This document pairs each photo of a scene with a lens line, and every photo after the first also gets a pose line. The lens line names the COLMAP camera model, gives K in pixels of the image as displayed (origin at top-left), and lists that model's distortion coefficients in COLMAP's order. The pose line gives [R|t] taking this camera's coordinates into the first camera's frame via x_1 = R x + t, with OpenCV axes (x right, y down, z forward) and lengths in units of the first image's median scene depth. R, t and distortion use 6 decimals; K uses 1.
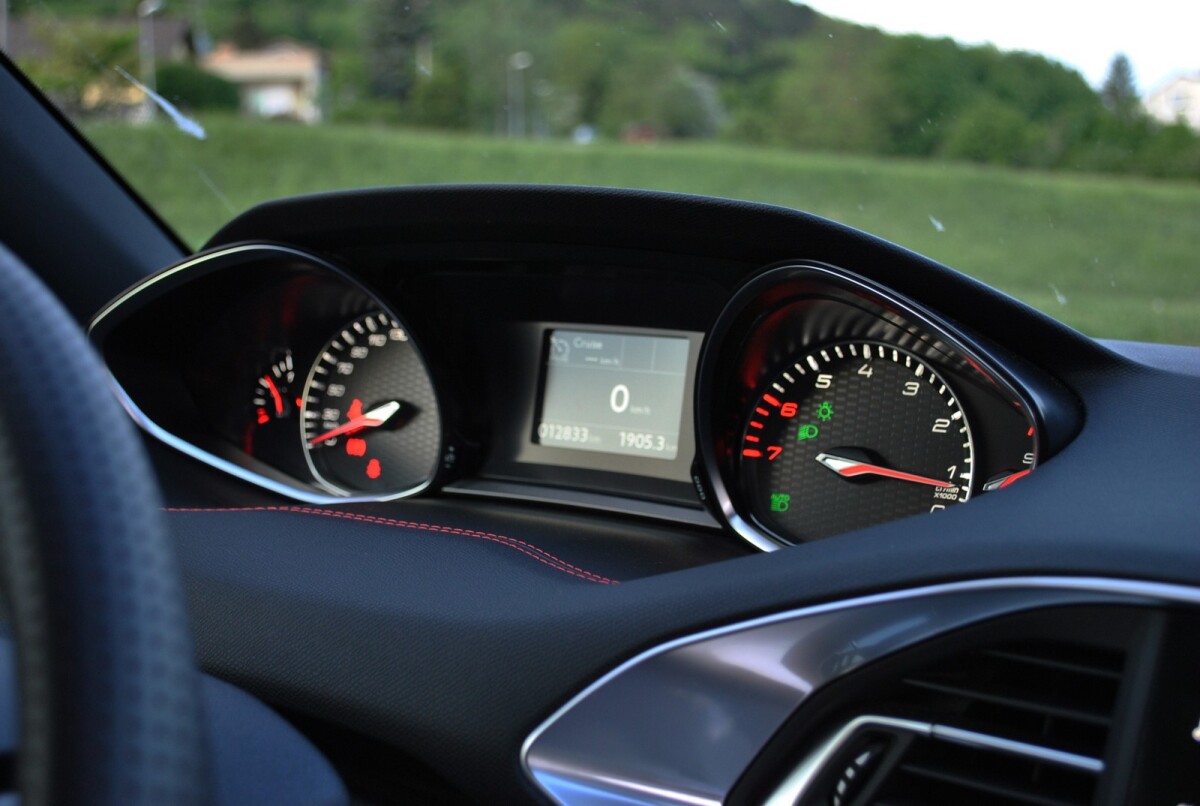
lens RADIAL K [[1594.4, 0, 600.0], [0, 1594.4, 403.0], [0, 0, 1]] dist [-0.015100, 0.001767]
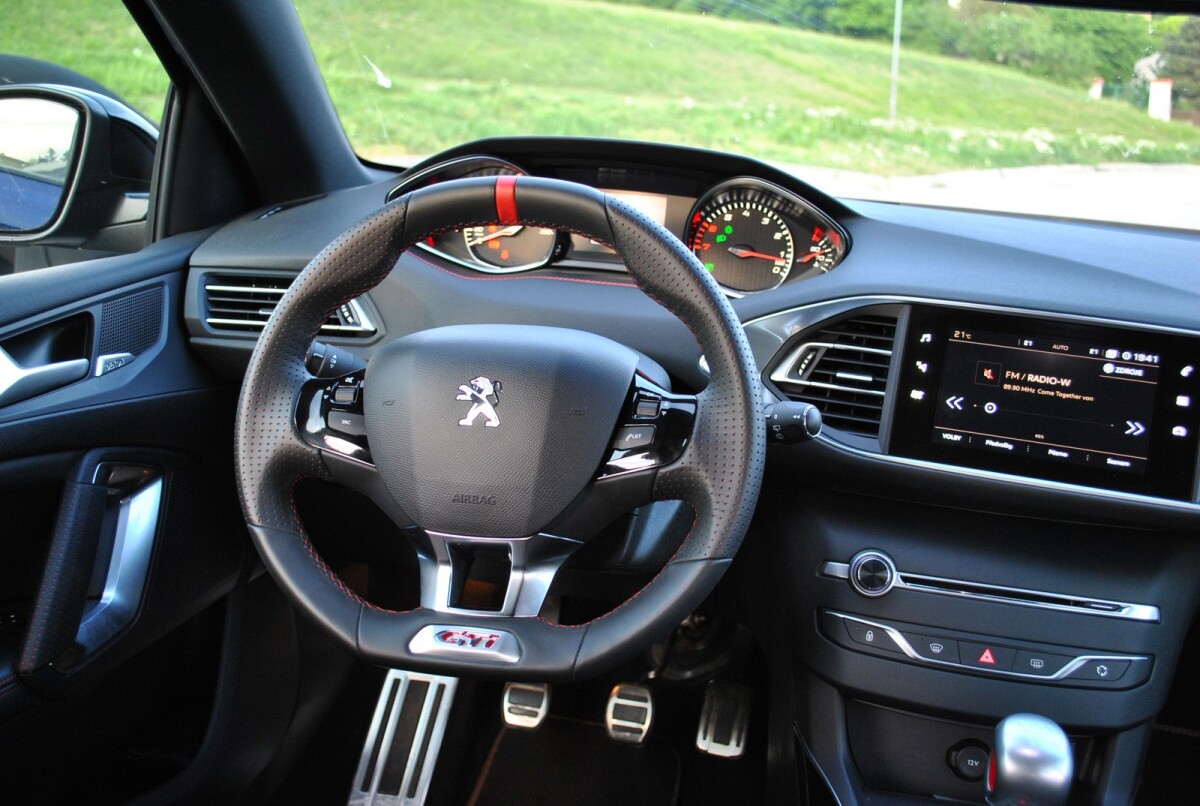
lens RADIAL K [[1219.6, 0, 600.0], [0, 1219.6, 403.0], [0, 0, 1]] dist [-0.056555, -0.001154]
pose [[0.948231, -0.064163, 0.311031, -0.666757], [0.001264, 0.980133, 0.198338, -0.108750], [-0.317578, -0.187677, 0.929474, -0.749044]]
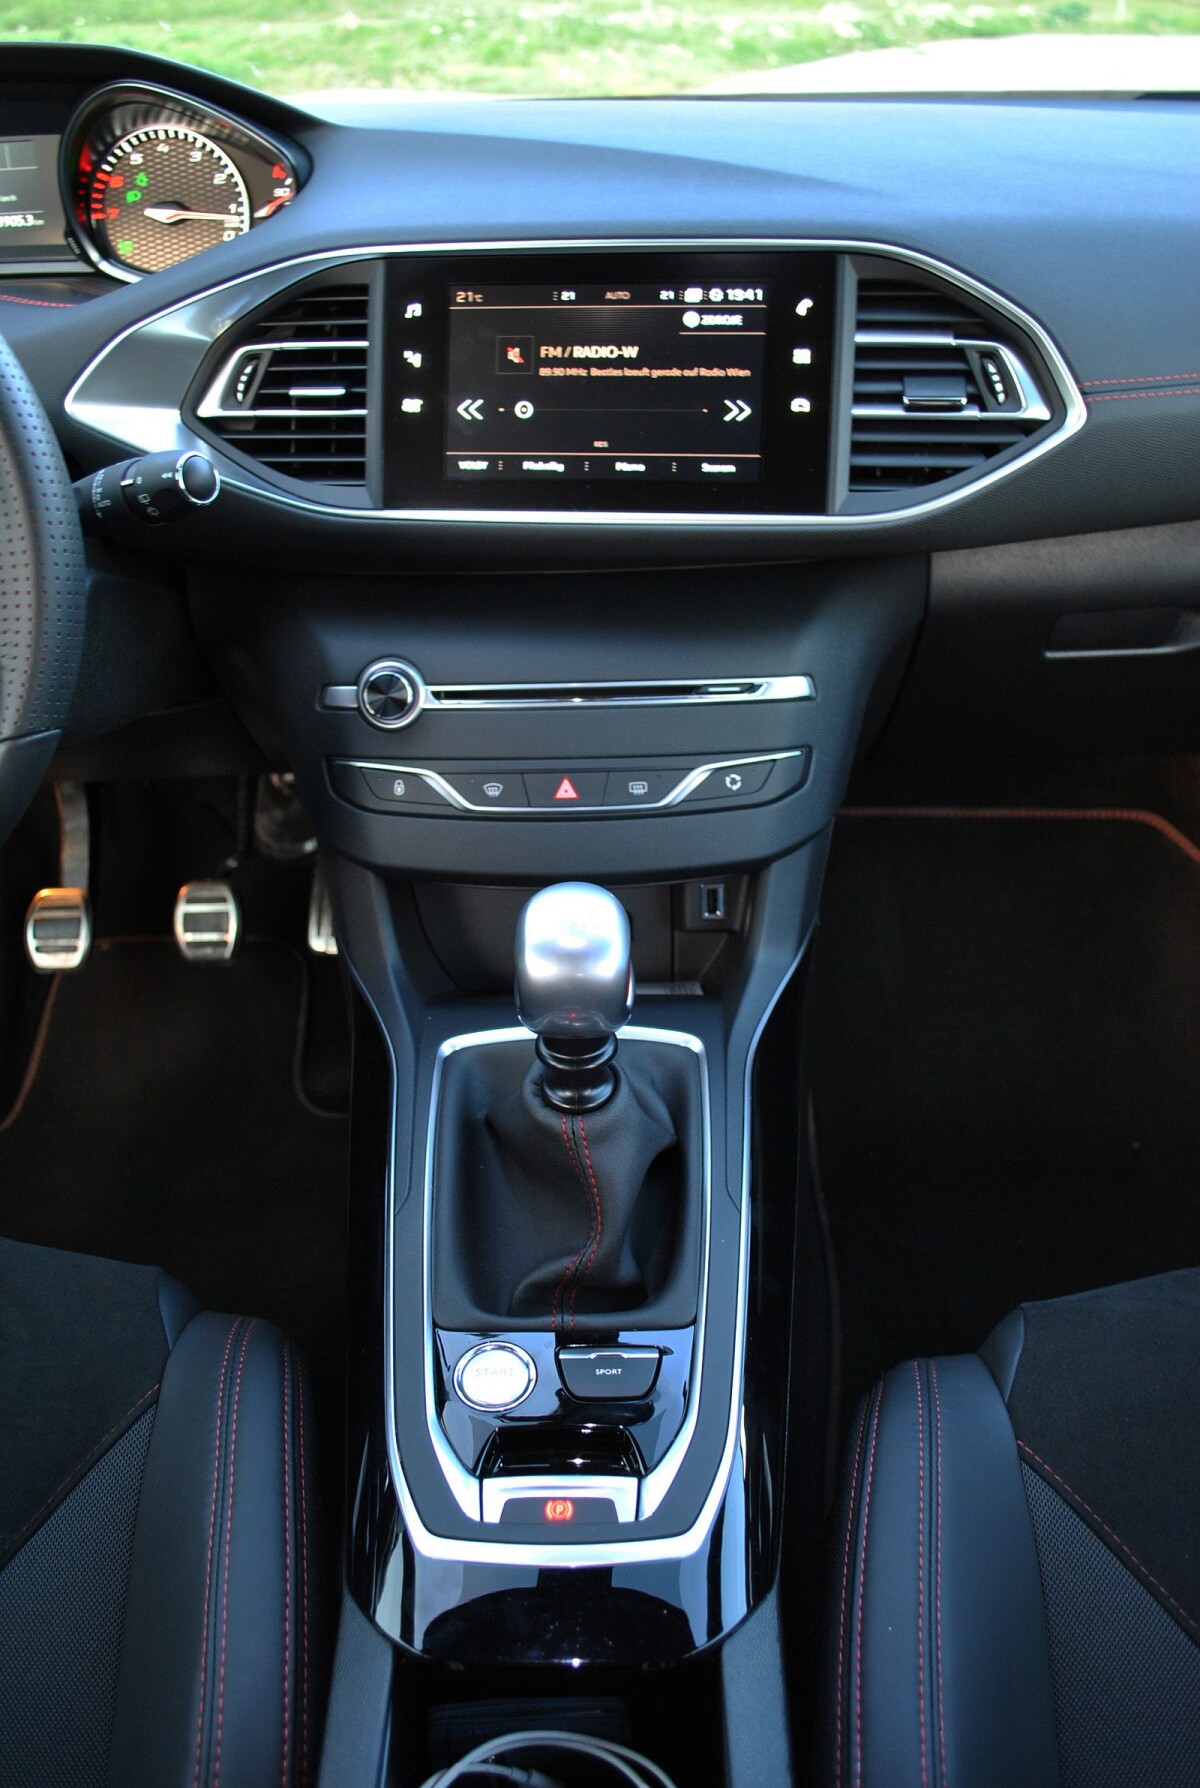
lens RADIAL K [[1535.4, 0, 600.6], [0, 1535.4, 929.5], [0, 0, 1]] dist [-0.073686, 0.001067]
pose [[0.862802, -0.327155, 0.385412, -0.277016], [0.108132, 0.864158, 0.491466, -0.032386], [-0.493842, -0.382362, 0.780973, -0.634066]]
